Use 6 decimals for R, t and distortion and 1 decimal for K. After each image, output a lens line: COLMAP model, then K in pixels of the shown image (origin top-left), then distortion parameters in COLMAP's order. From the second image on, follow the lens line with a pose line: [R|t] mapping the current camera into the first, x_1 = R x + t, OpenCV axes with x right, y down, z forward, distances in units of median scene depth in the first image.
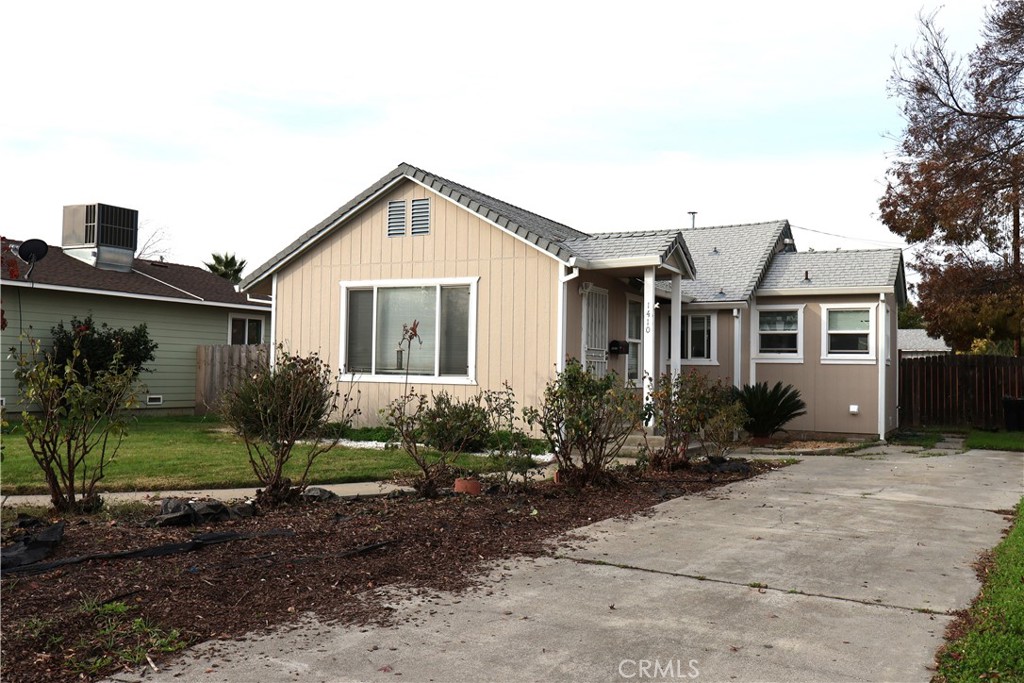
lens RADIAL K [[934.1, 0, 513.0], [0, 934.1, 342.7], [0, 0, 1]] dist [-0.002172, 0.000000]
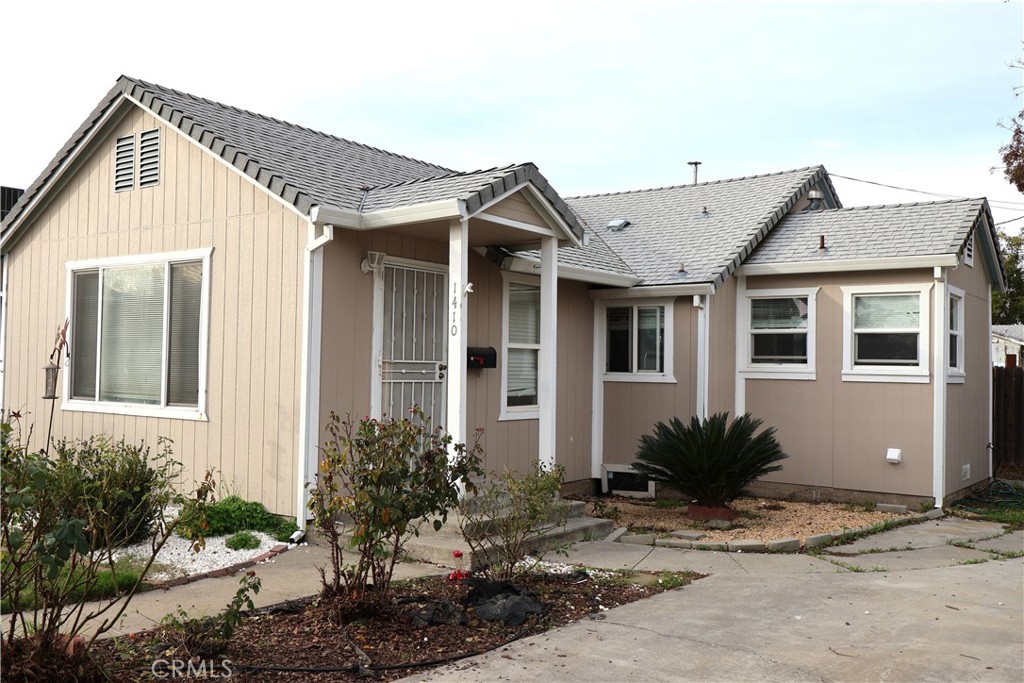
lens RADIAL K [[934.1, 0, 508.6], [0, 934.1, 338.4], [0, 0, 1]] dist [-0.002172, 0.000000]
pose [[0.986229, -0.005637, -0.165286, 0.220481], [0.005398, 0.999984, -0.001896, -0.006400], [0.165294, 0.000978, 0.986244, 0.354775]]
